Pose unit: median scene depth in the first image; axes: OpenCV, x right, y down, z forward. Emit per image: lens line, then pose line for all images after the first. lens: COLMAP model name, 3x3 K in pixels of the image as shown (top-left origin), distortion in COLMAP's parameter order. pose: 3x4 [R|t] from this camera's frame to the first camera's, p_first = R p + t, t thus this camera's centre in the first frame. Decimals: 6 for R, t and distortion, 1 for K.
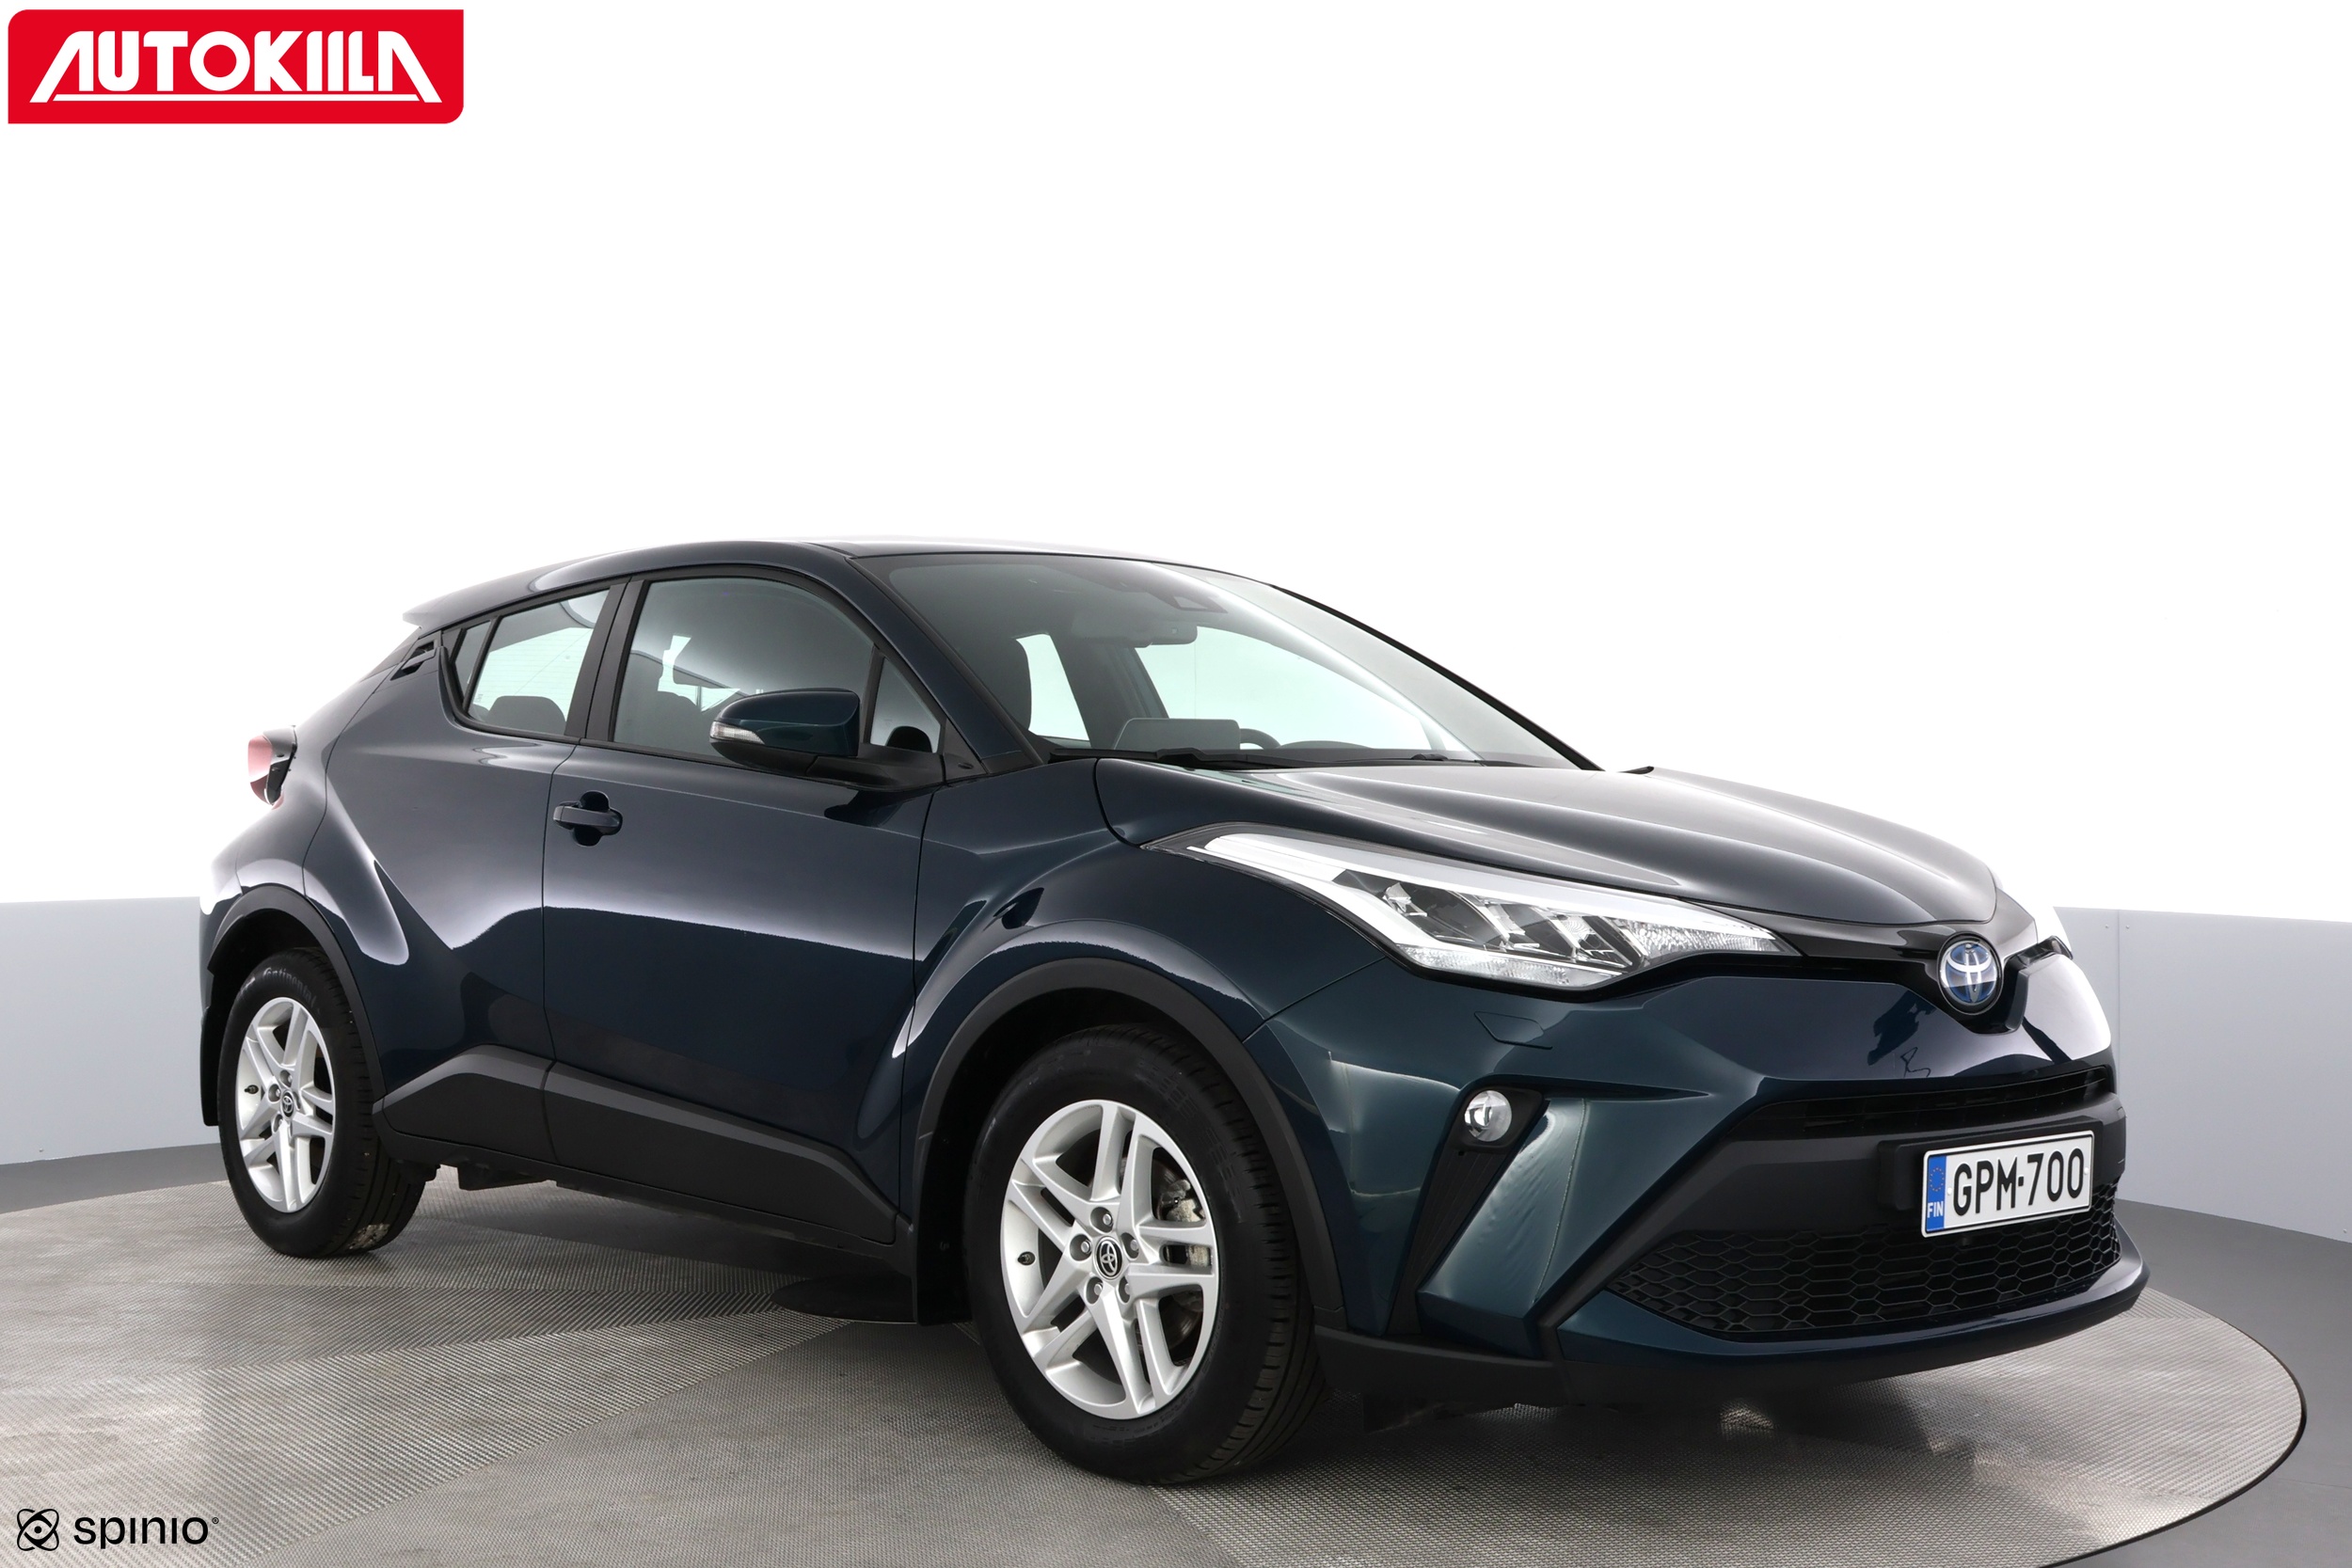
lens RADIAL K [[3340.2, 0, 1176.0], [0, 3340.2, 784.0], [0, 0, 1]] dist [0.109616, -0.008283]
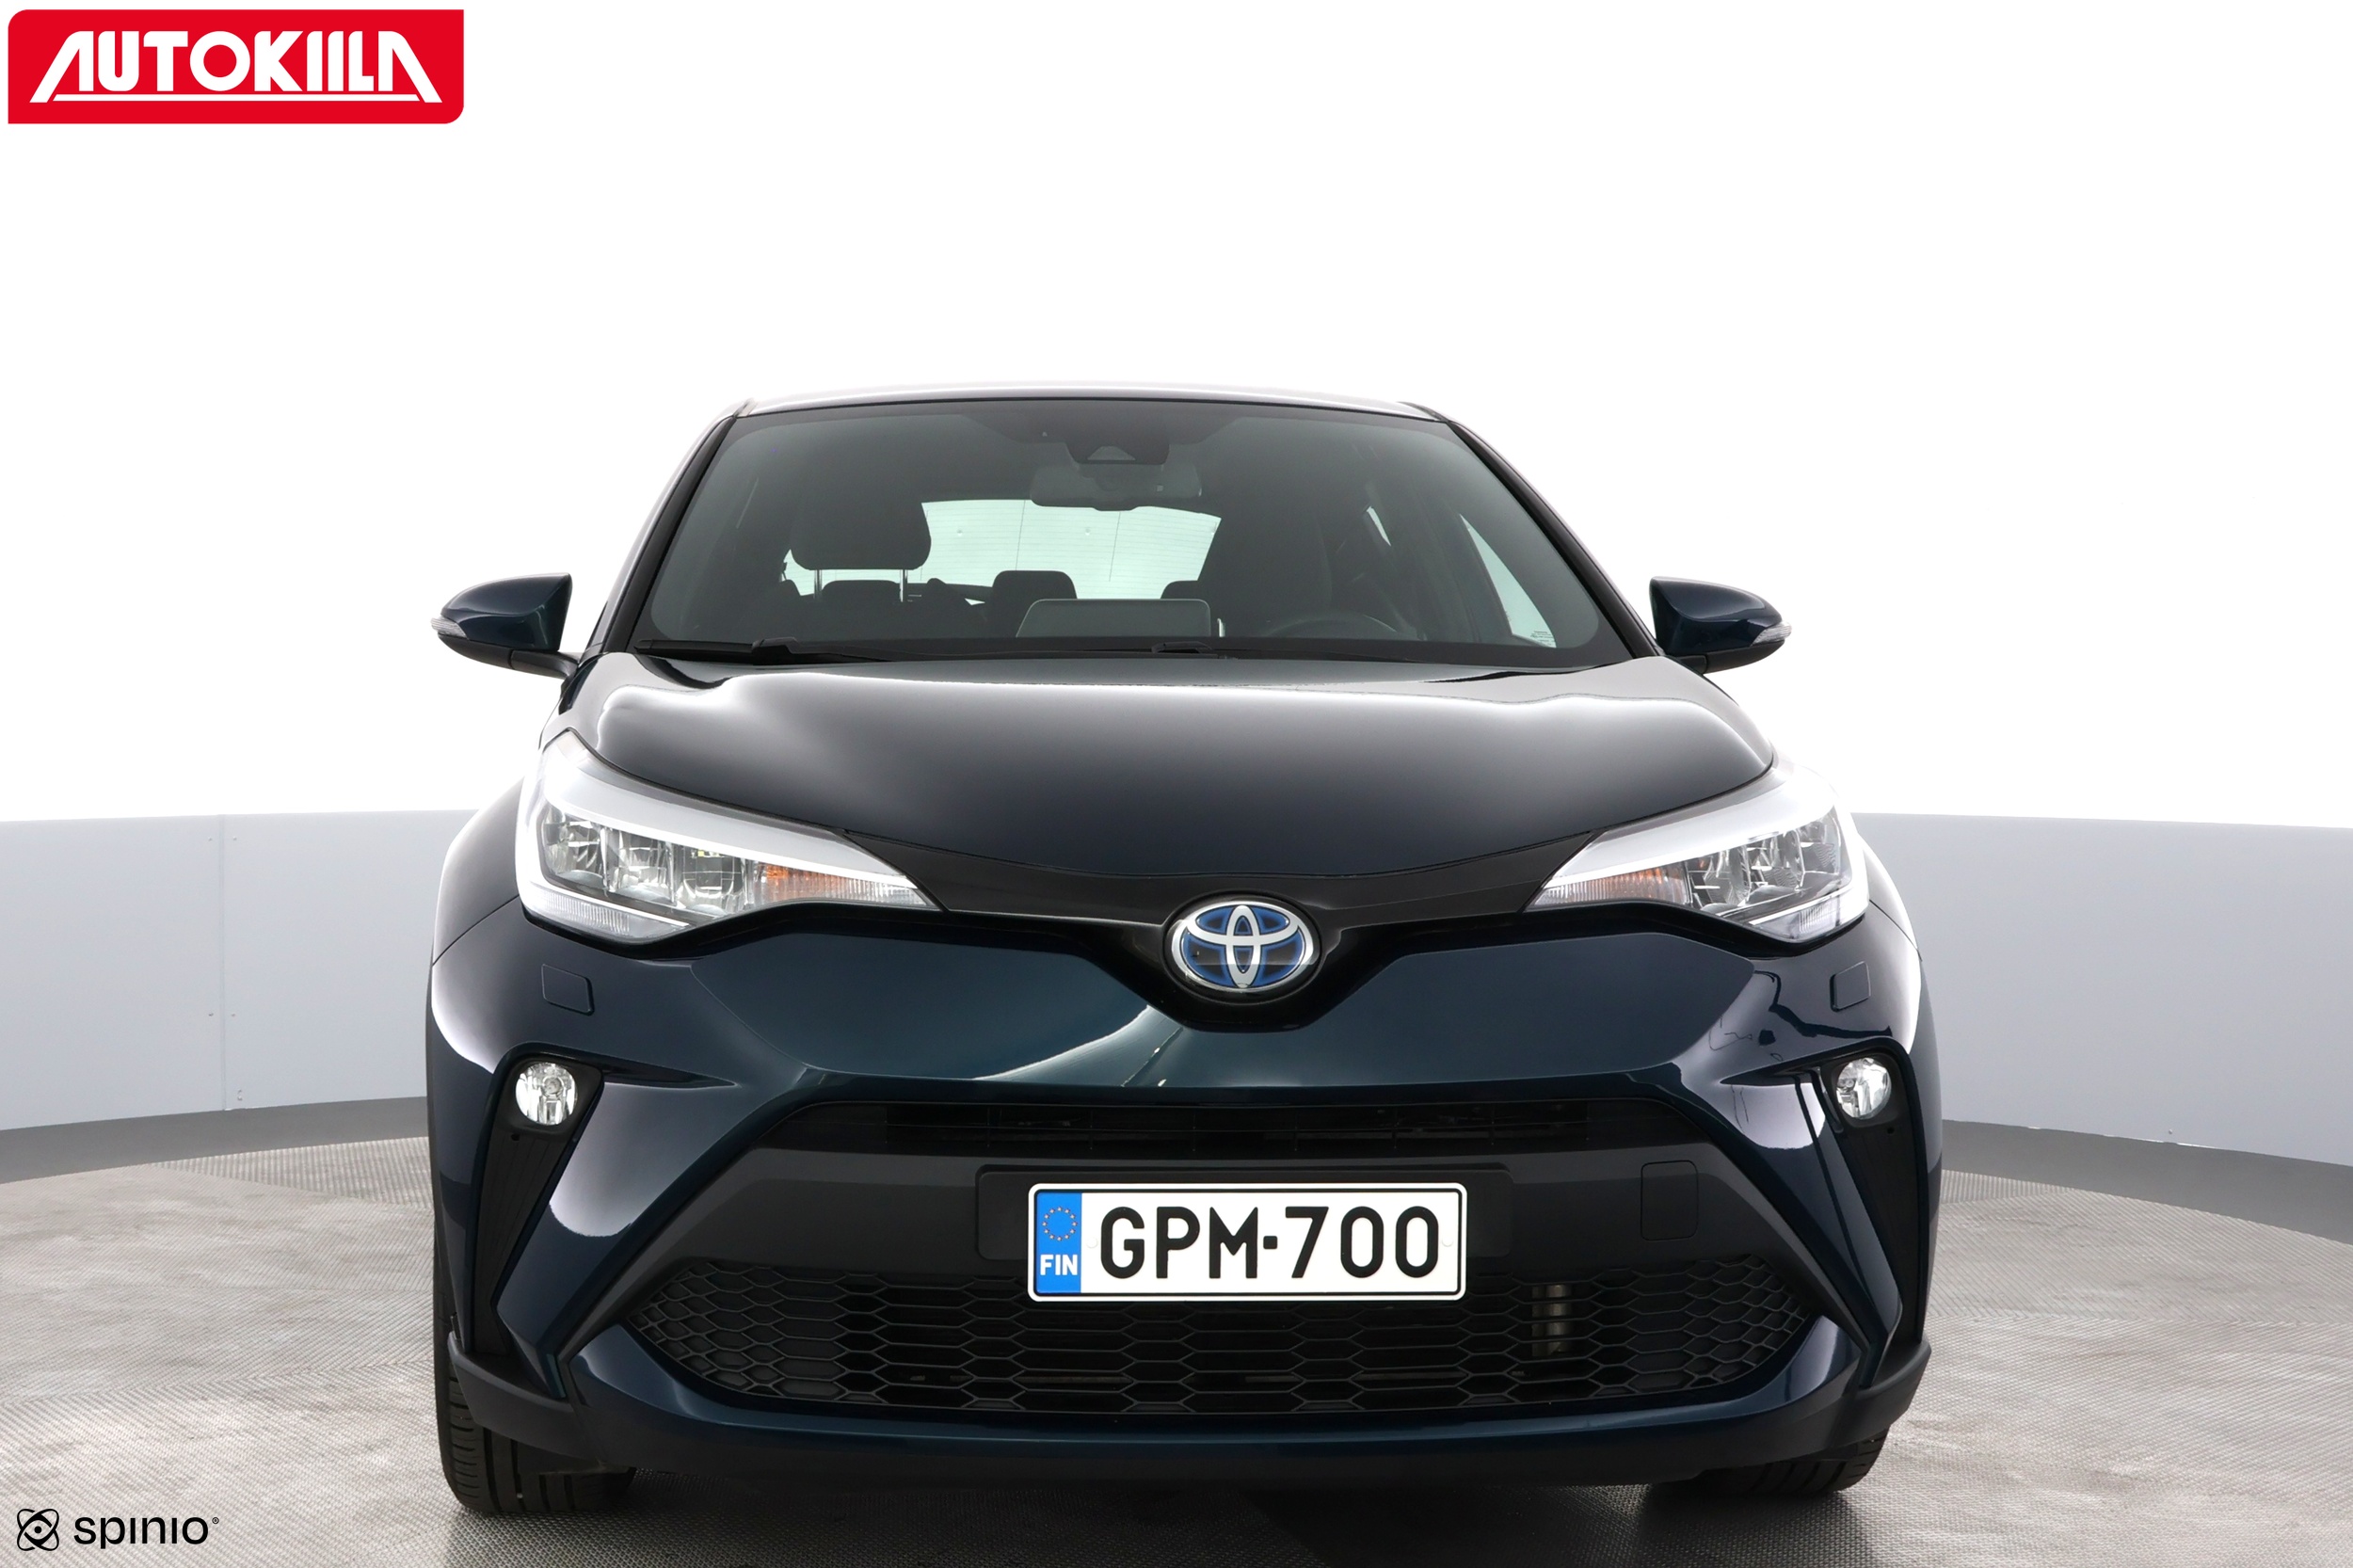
lens RADIAL K [[3341.9, 0, 1176.5], [0, 3341.9, 784.0], [0, 0, 1]] dist [0.109616, -0.008283]
pose [[0.734848, 0.005998, -0.678206, 0.726533], [0.000099, 0.999960, 0.008950, 0.015144], [0.678232, -0.006644, 0.734818, 0.475094]]
